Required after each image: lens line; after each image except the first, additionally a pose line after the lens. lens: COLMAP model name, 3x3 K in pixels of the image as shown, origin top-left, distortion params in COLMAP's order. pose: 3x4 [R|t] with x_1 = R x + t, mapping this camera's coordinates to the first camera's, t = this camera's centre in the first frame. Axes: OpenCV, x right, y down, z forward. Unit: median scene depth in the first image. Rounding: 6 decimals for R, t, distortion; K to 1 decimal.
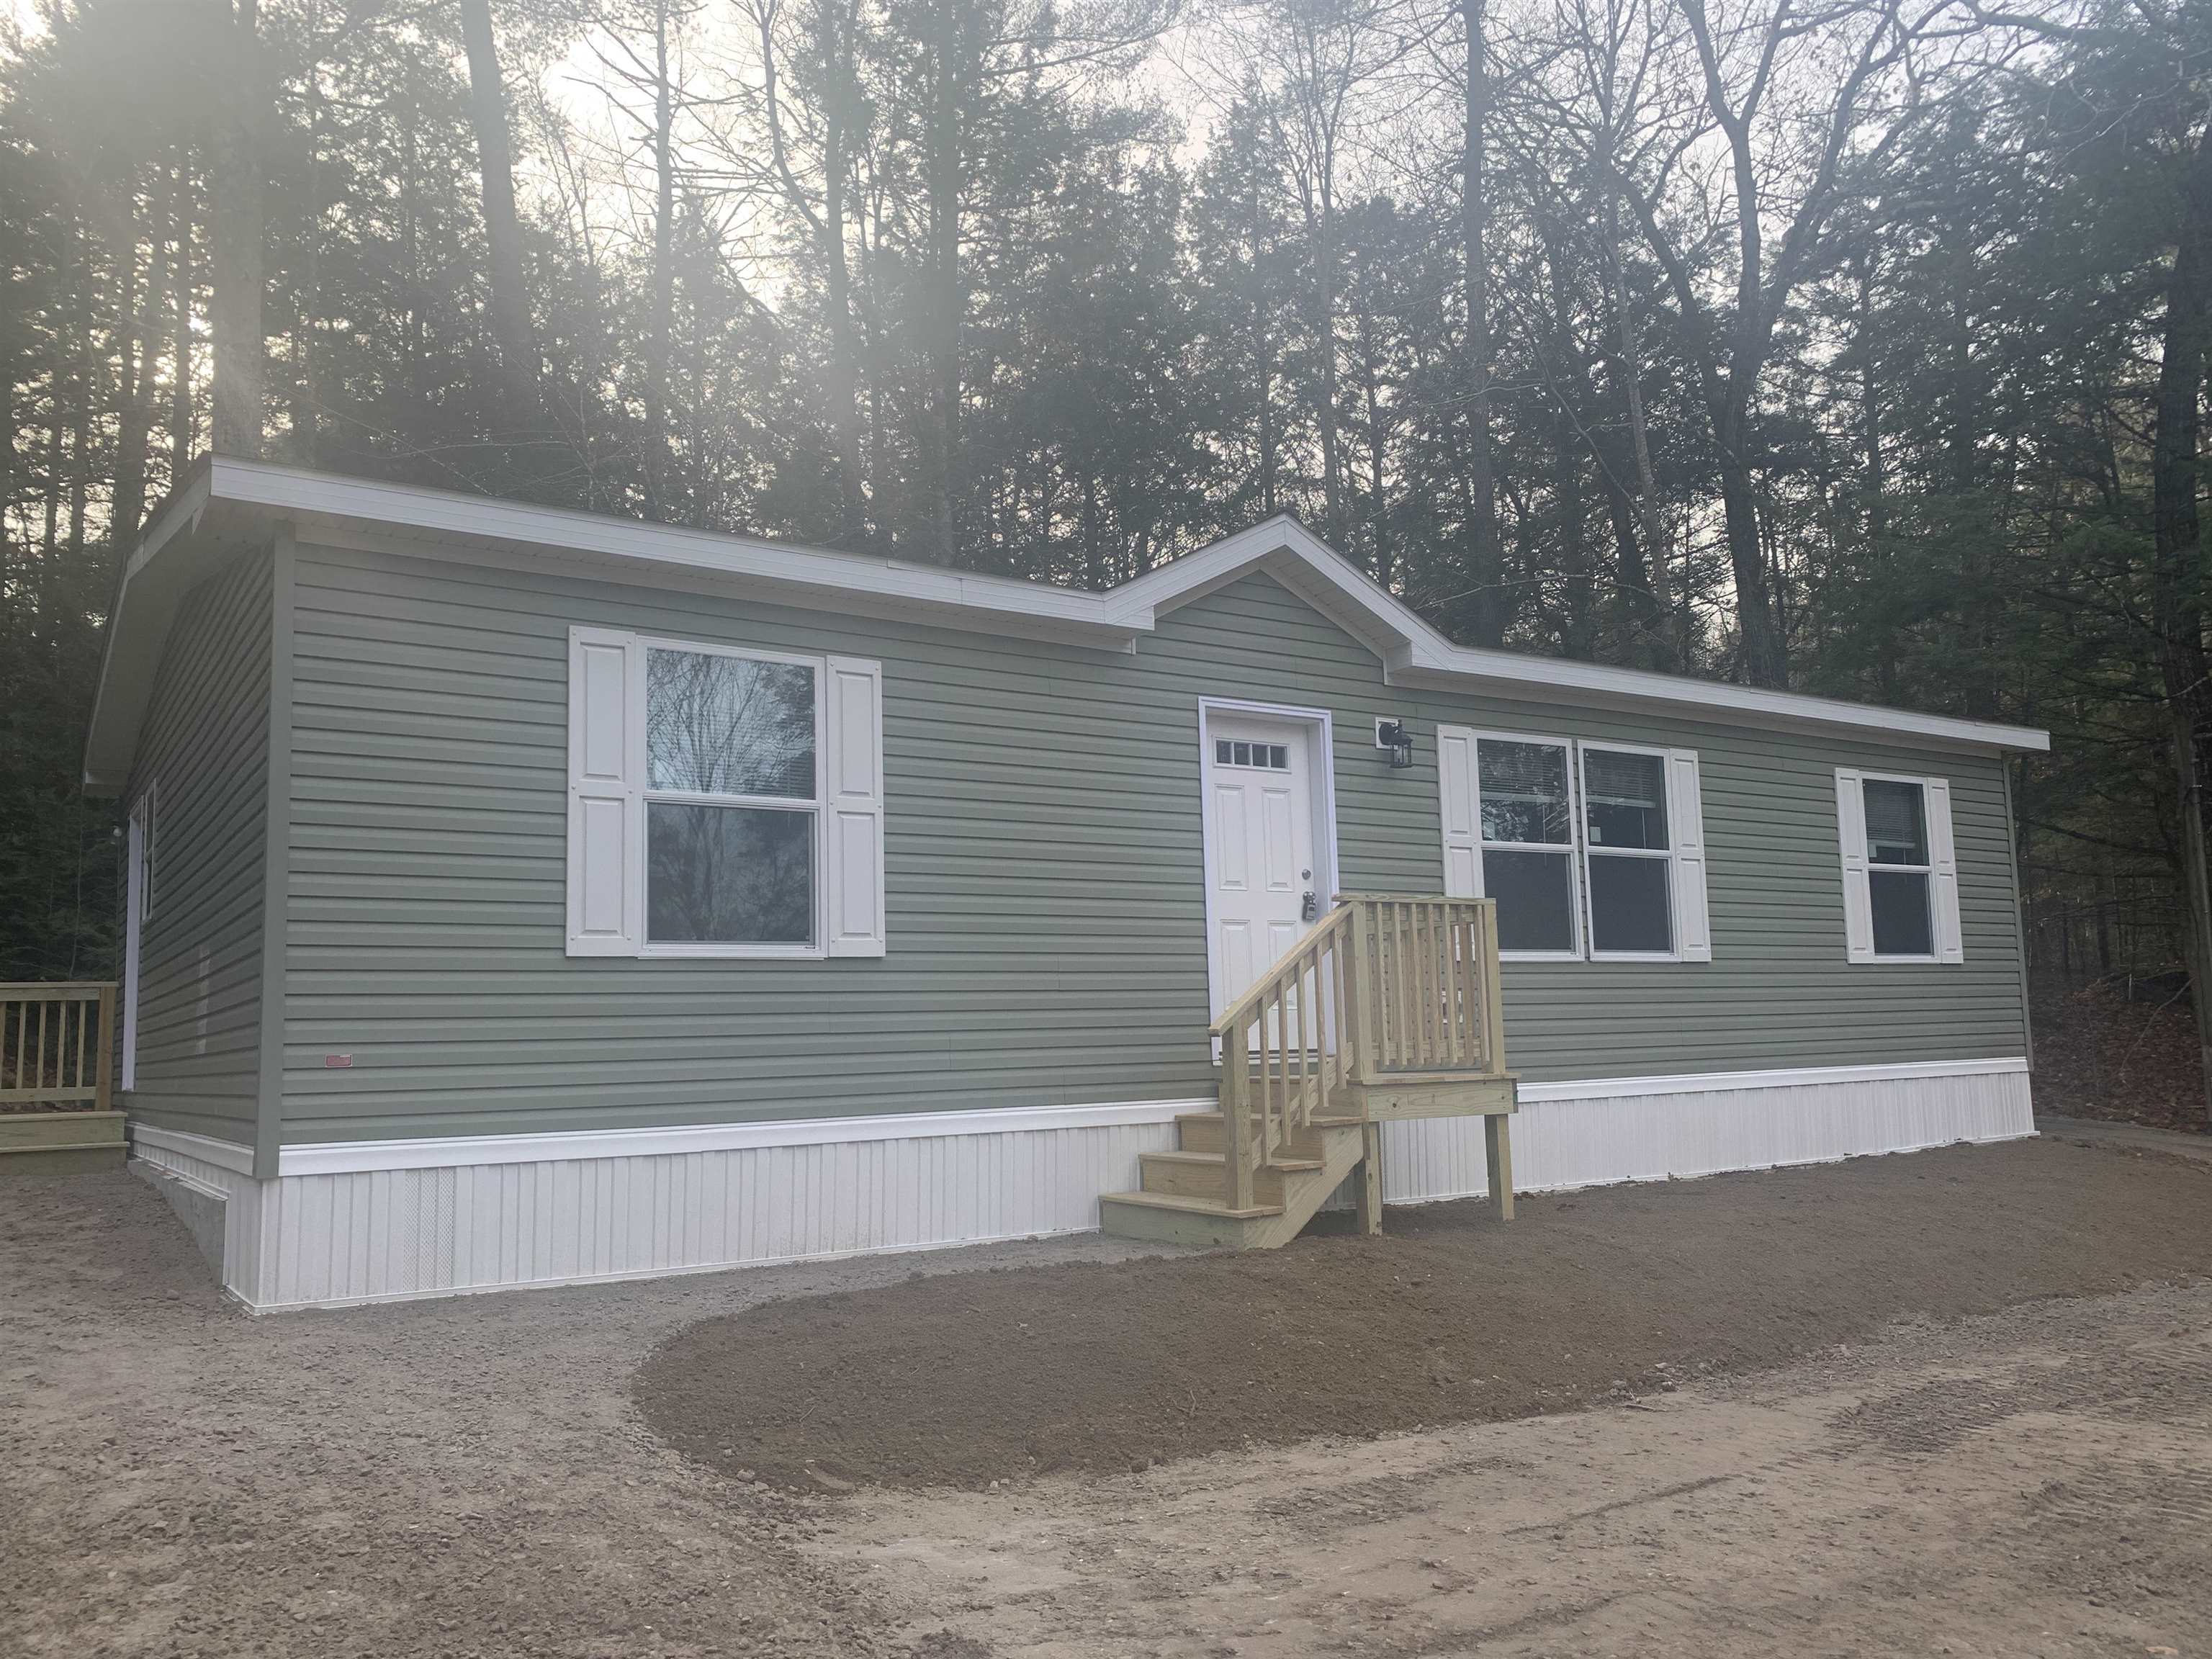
lens RADIAL K [[1686.8, 0, 1106.0], [0, 1686.8, 829.5], [0, 0, 1]] dist [0.039820, -0.038096]
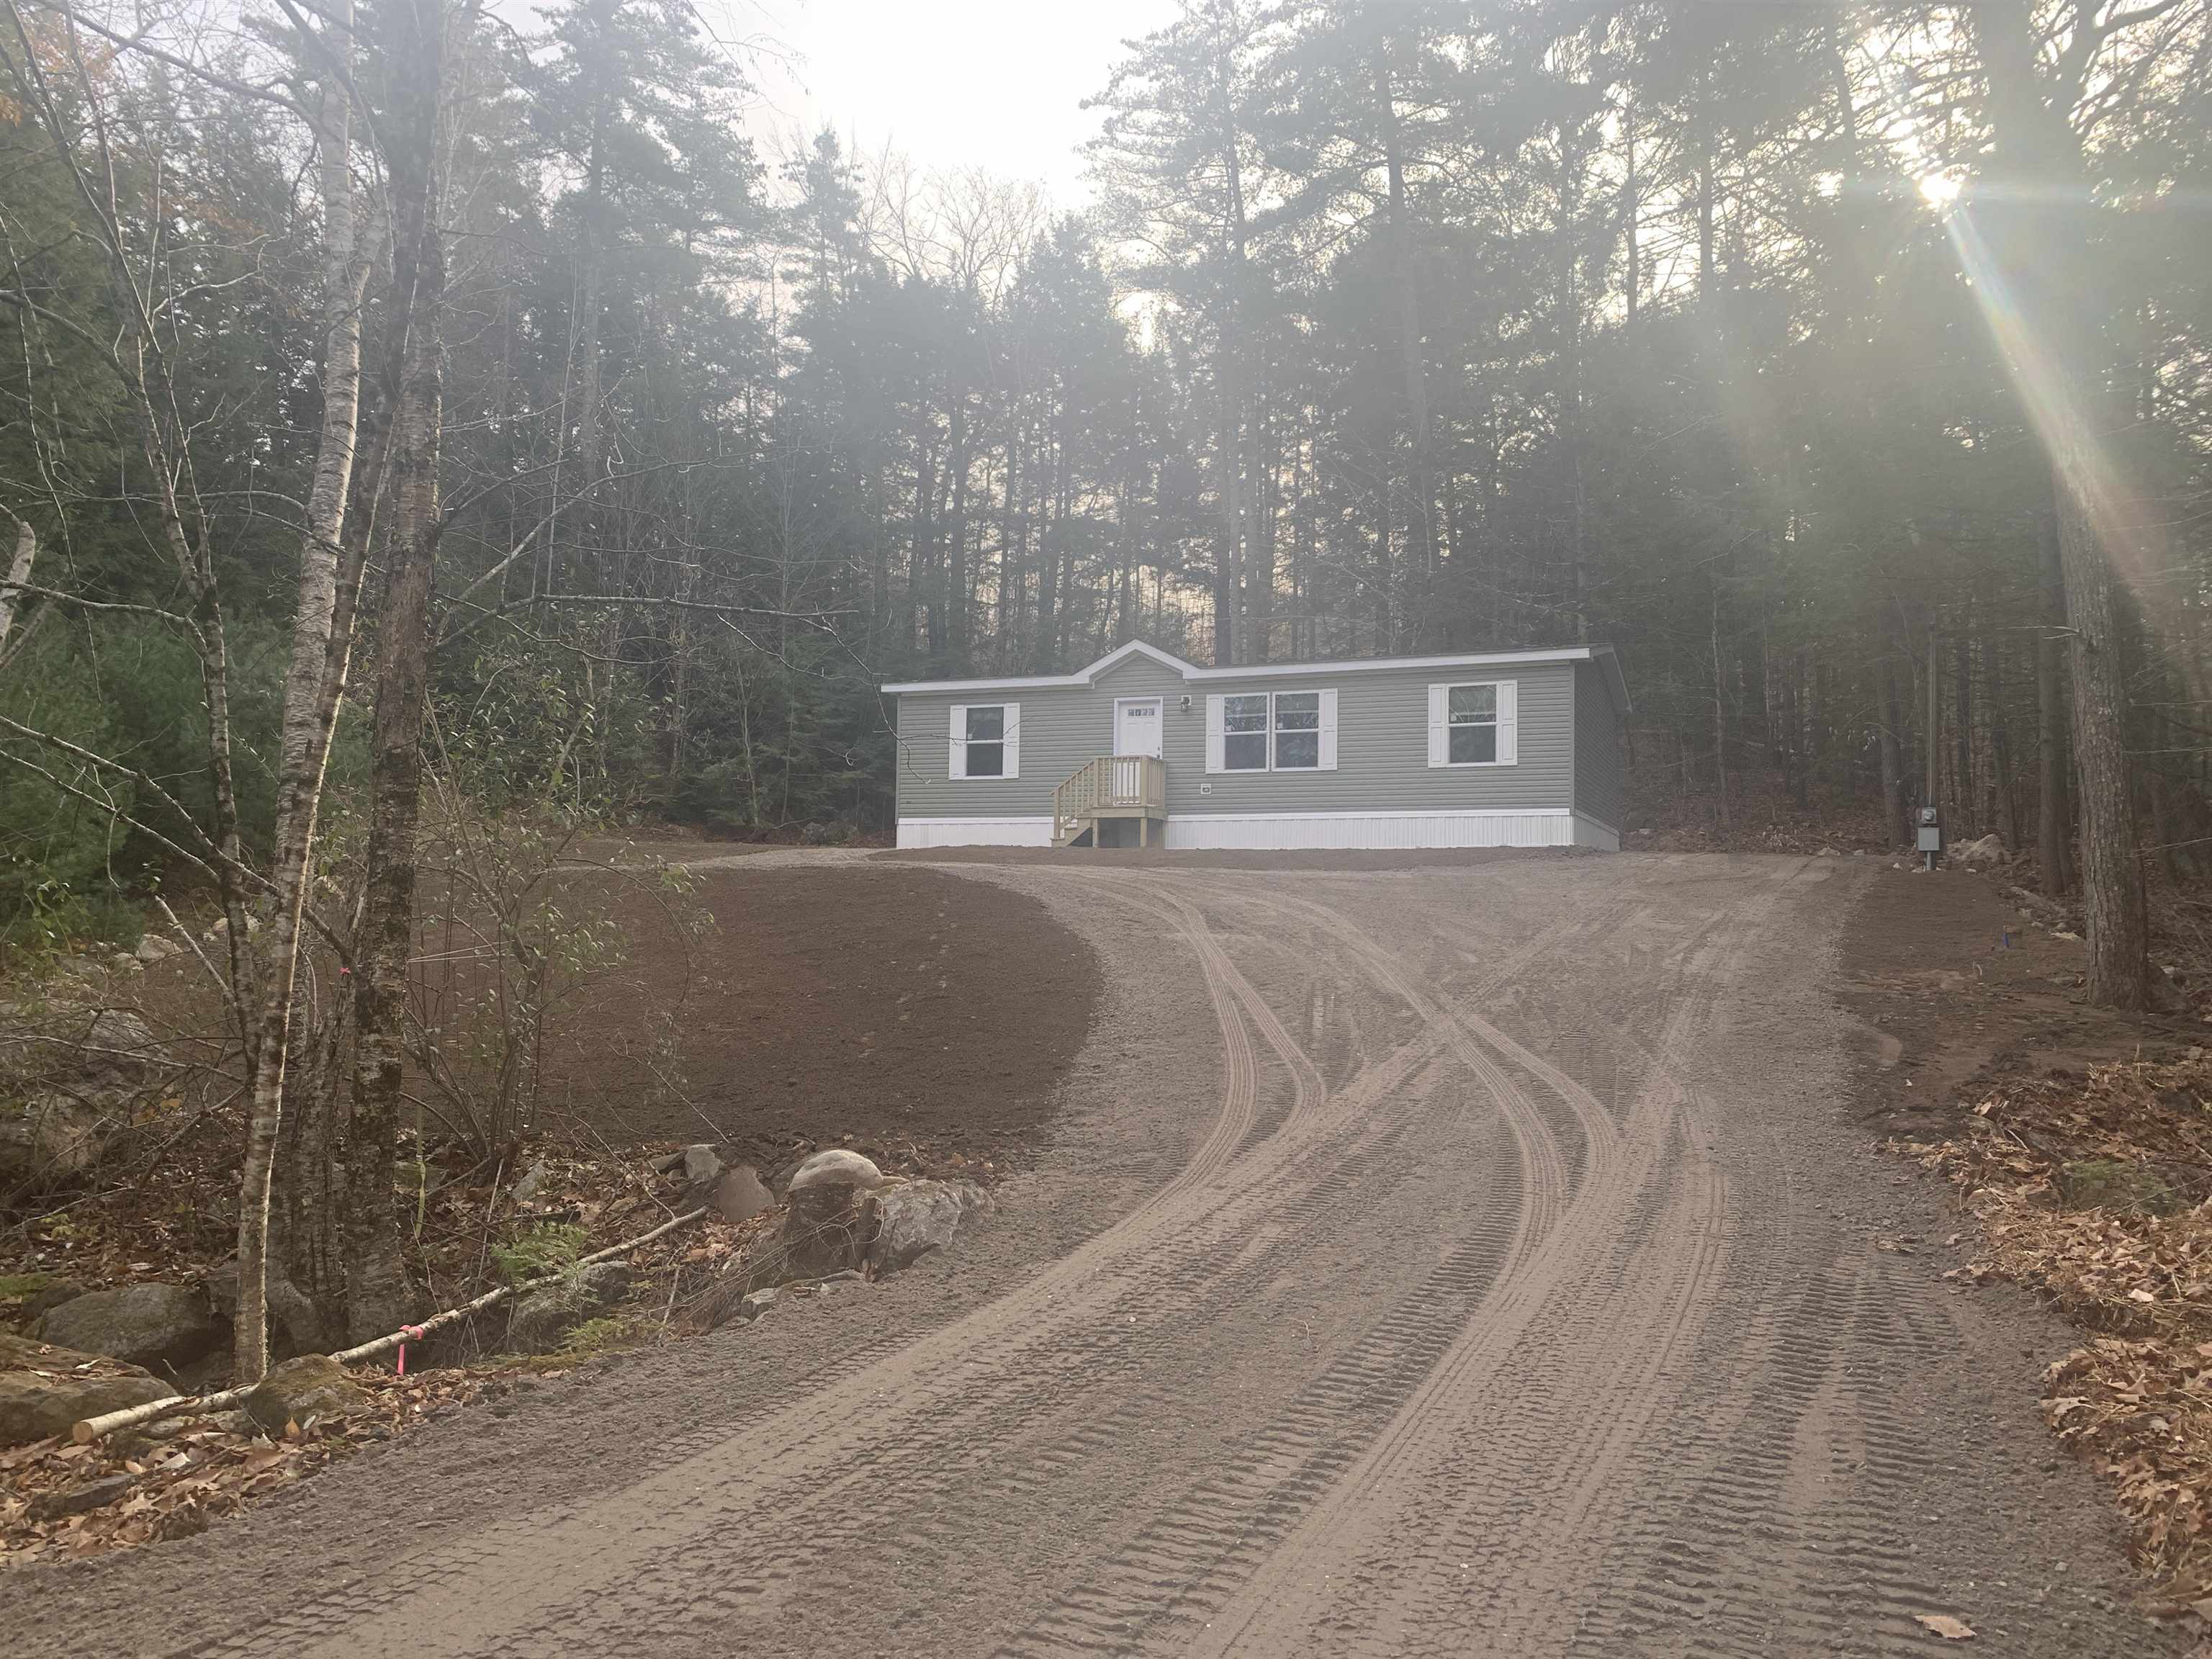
lens RADIAL K [[1690.7, 0, 1114.6], [0, 1690.7, 821.5], [0, 0, 1]] dist [0.131051, -0.277179]
pose [[0.565866, -0.017465, -0.824312, 2.560785], [0.077751, 0.996451, 0.032261, 0.051898], [0.820823, -0.082347, 0.565216, -0.838799]]
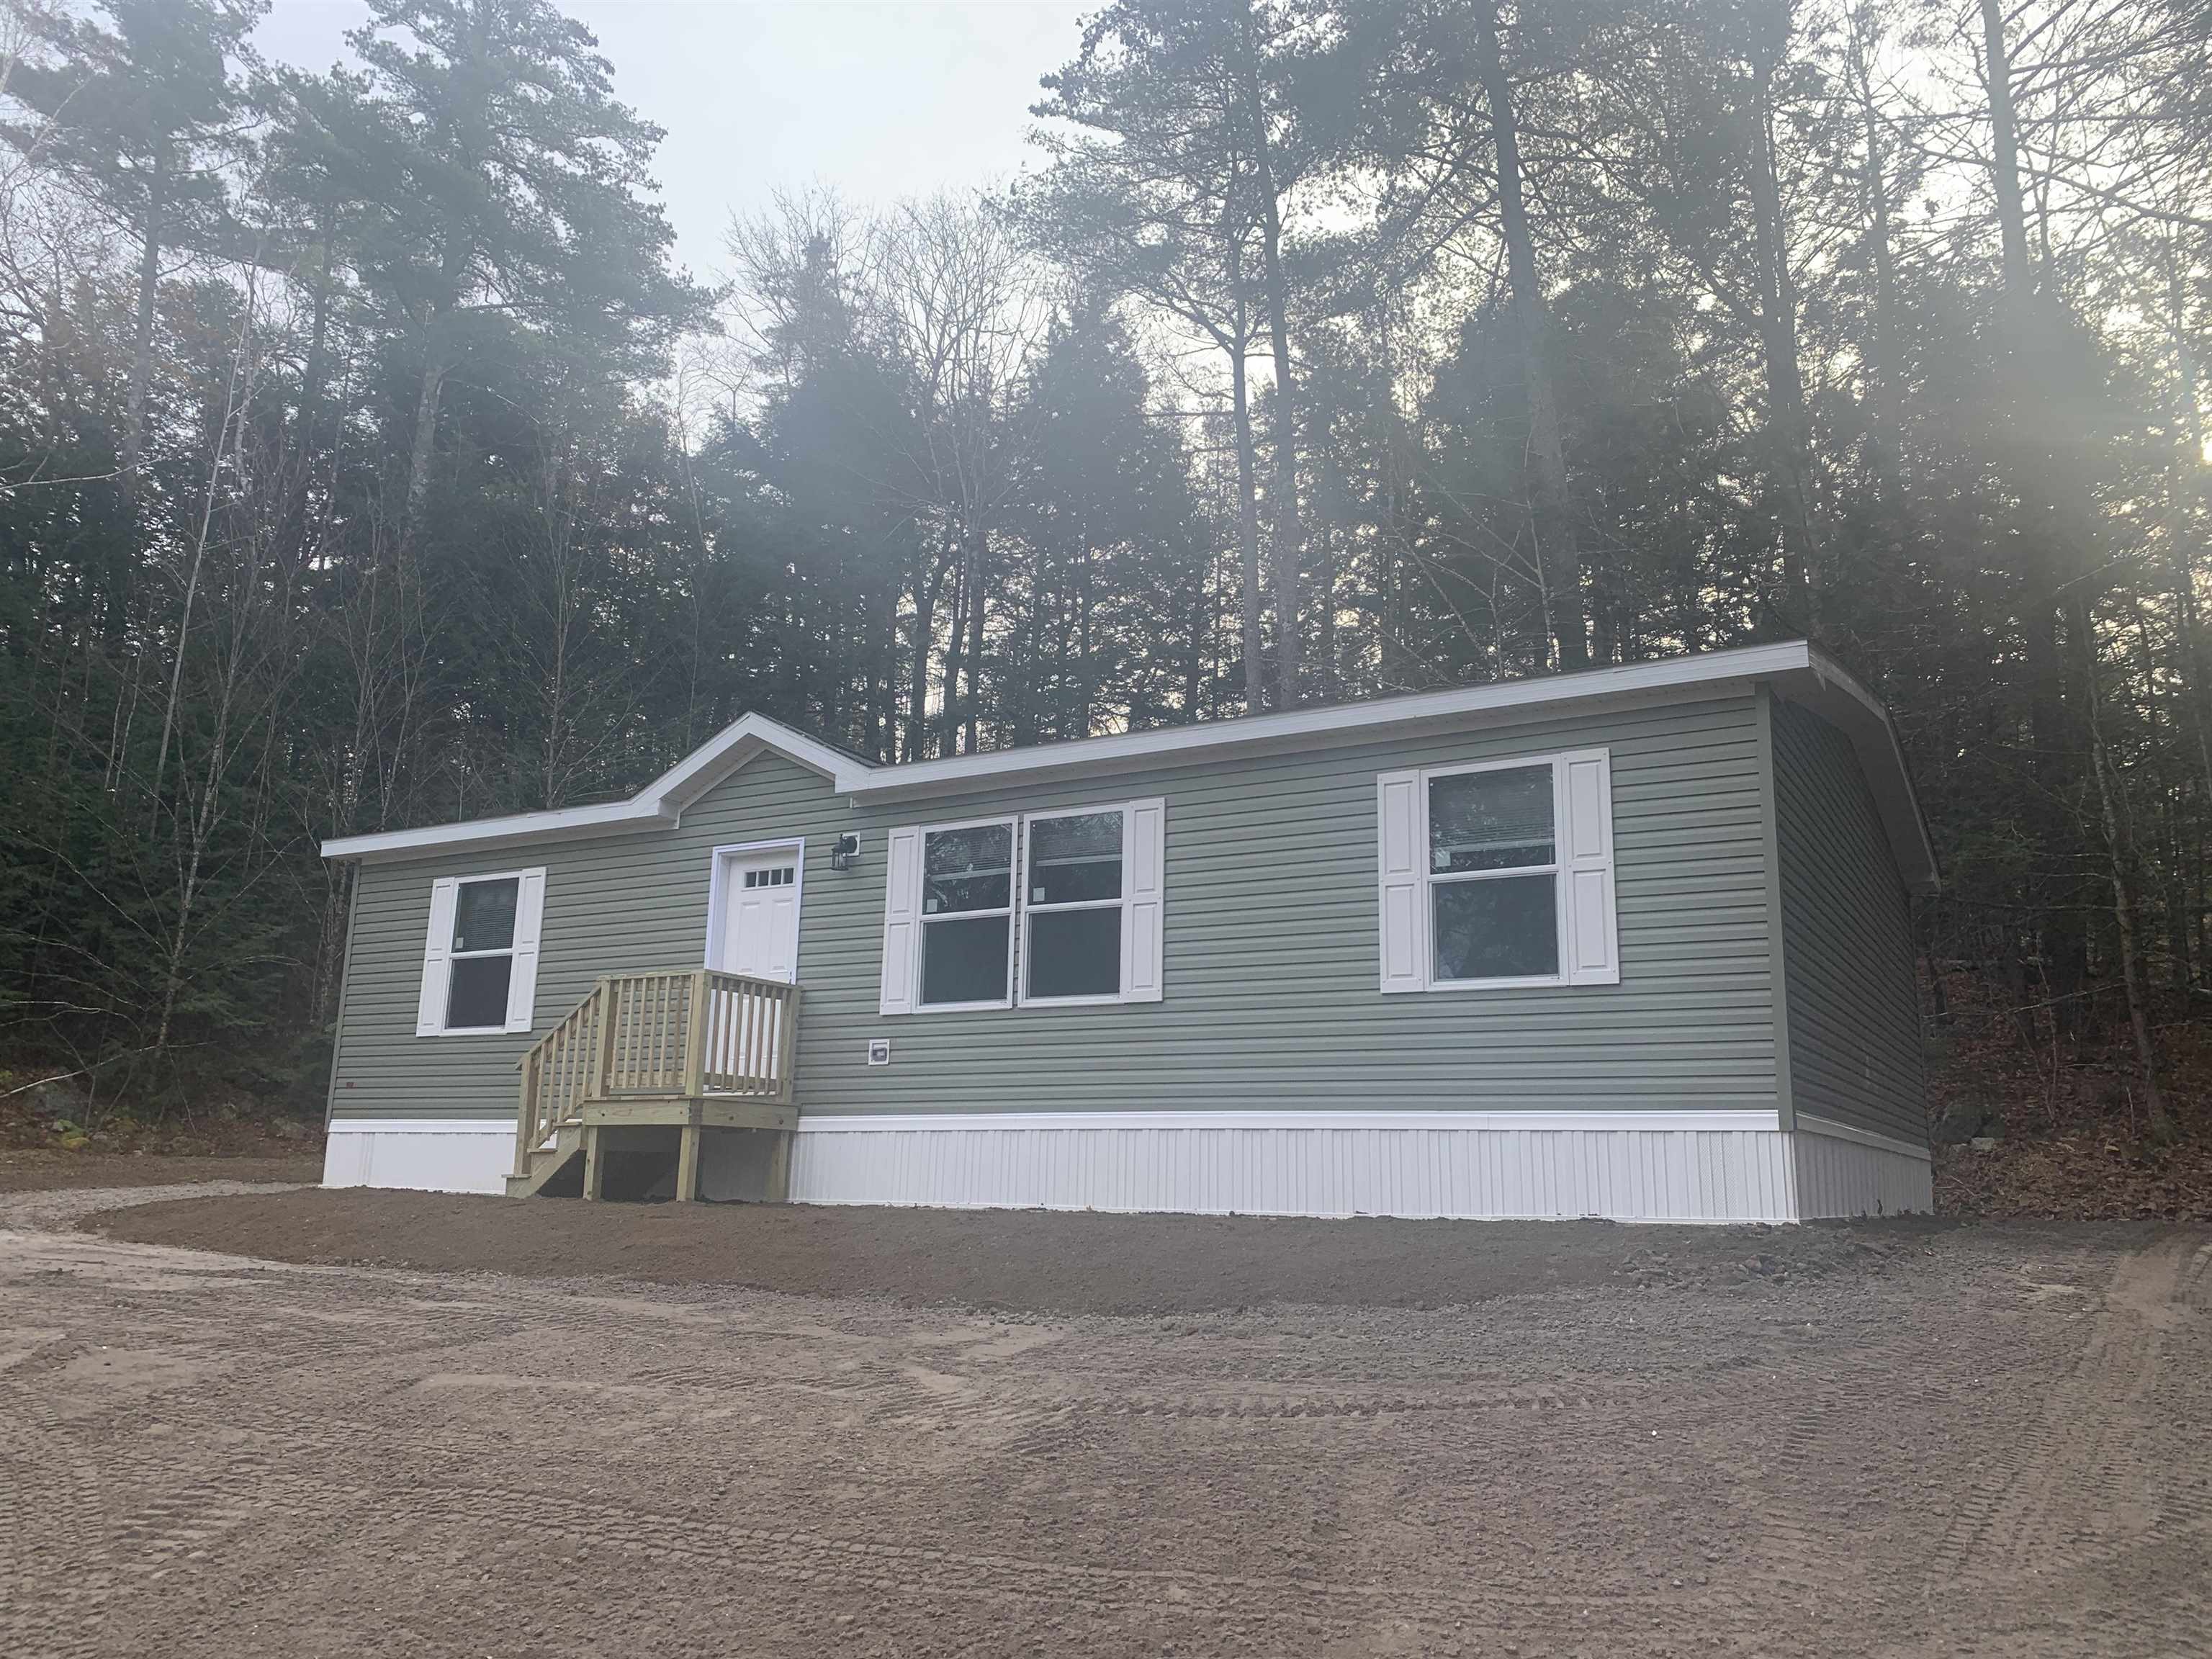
lens RADIAL K [[1690.7, 0, 1114.6], [0, 1690.7, 821.5], [0, 0, 1]] dist [0.131051, -0.277179]
pose [[0.439588, -0.156795, -0.884408, 1.397816], [0.080728, 0.987557, -0.134957, 0.117873], [0.894564, -0.012071, 0.446776, 0.582762]]
